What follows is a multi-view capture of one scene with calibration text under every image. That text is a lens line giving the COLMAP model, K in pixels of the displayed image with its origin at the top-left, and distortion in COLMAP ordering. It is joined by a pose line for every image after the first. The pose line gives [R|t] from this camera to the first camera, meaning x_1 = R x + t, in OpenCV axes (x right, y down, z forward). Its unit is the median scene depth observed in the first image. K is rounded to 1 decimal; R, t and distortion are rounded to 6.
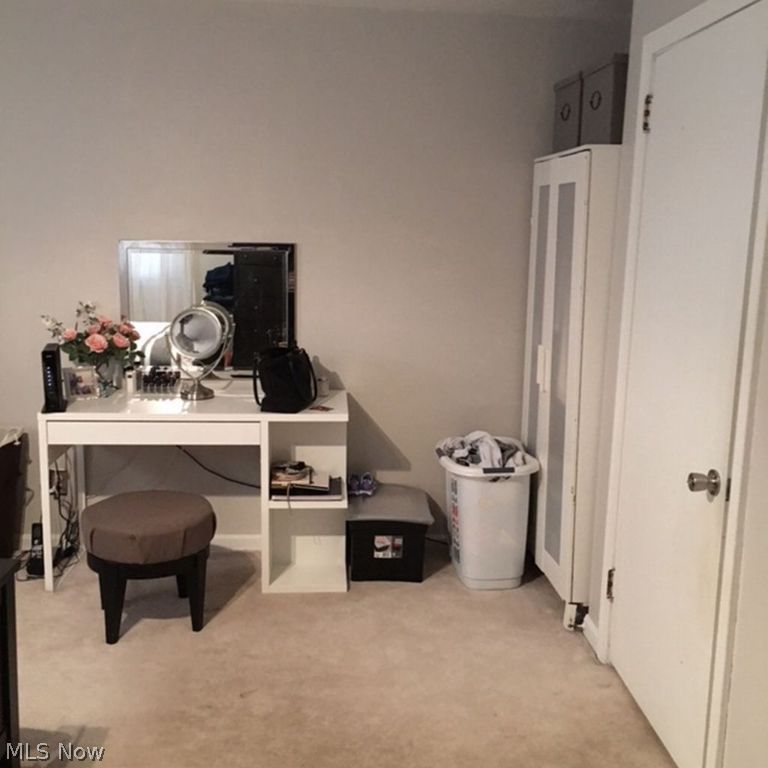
lens RADIAL K [[880.1, 0, 383.8], [0, 880.1, 379.6], [0, 0, 1]] dist [0.048817, 0.000000]
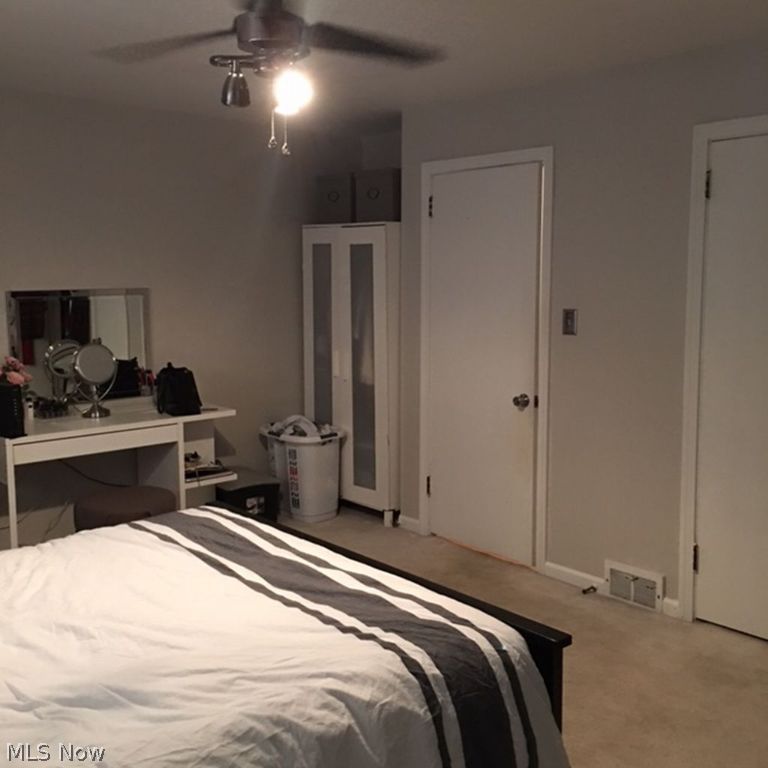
lens RADIAL K [[880.1, 0, 384.5], [0, 880.1, 386.1], [0, 0, 1]] dist [0.048817, 0.000000]
pose [[0.793752, -0.102958, 0.599464, -0.675390], [0.123159, 0.992360, 0.007364, 0.020556], [-0.595642, 0.067984, 0.800368, -0.246026]]
